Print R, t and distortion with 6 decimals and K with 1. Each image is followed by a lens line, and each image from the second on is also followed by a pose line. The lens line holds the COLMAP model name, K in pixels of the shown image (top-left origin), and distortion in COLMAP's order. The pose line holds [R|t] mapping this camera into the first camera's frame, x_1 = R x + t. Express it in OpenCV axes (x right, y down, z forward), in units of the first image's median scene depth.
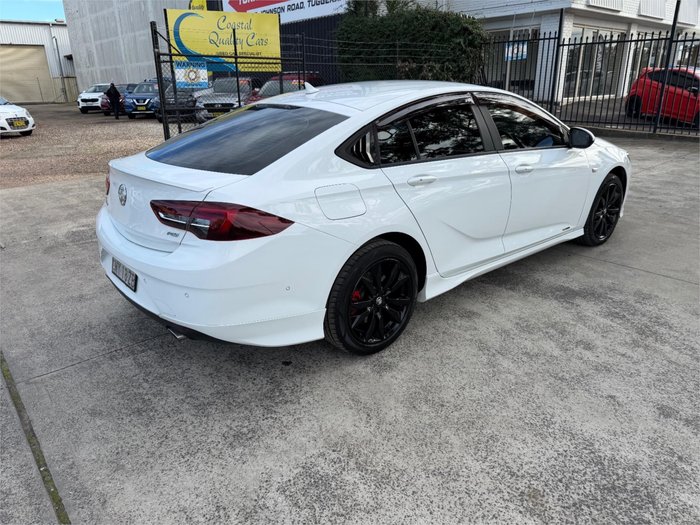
lens RADIAL K [[495.4, 0, 343.7], [0, 495.4, 257.5], [0, 0, 1]] dist [0.020716, -0.028260]
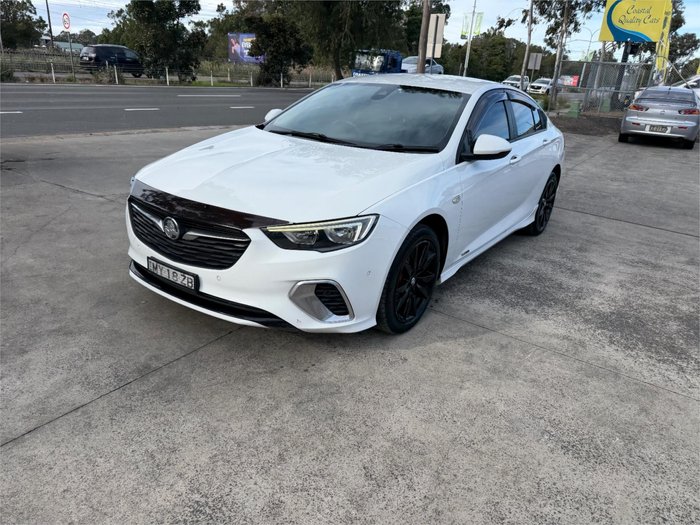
lens RADIAL K [[495.4, 0, 343.4], [0, 495.4, 264.8], [0, 0, 1]] dist [0.020716, -0.028260]
pose [[-0.969987, 0.039667, -0.239901, 0.738526], [-0.128902, 0.752683, 0.645641, -0.890635], [0.206180, 0.657187, -0.724979, 2.506550]]
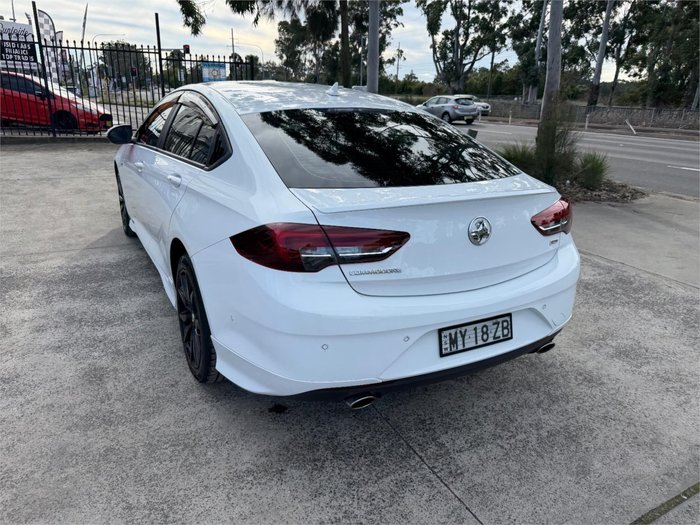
lens RADIAL K [[495.4, 0, 343.5], [0, 495.4, 265.9], [0, 0, 1]] dist [0.020716, -0.028260]
pose [[0.203982, -0.301083, 0.931526, -0.997677], [0.294637, 0.926295, 0.234874, -0.260912], [-0.933585, 0.226551, 0.277658, 0.838621]]
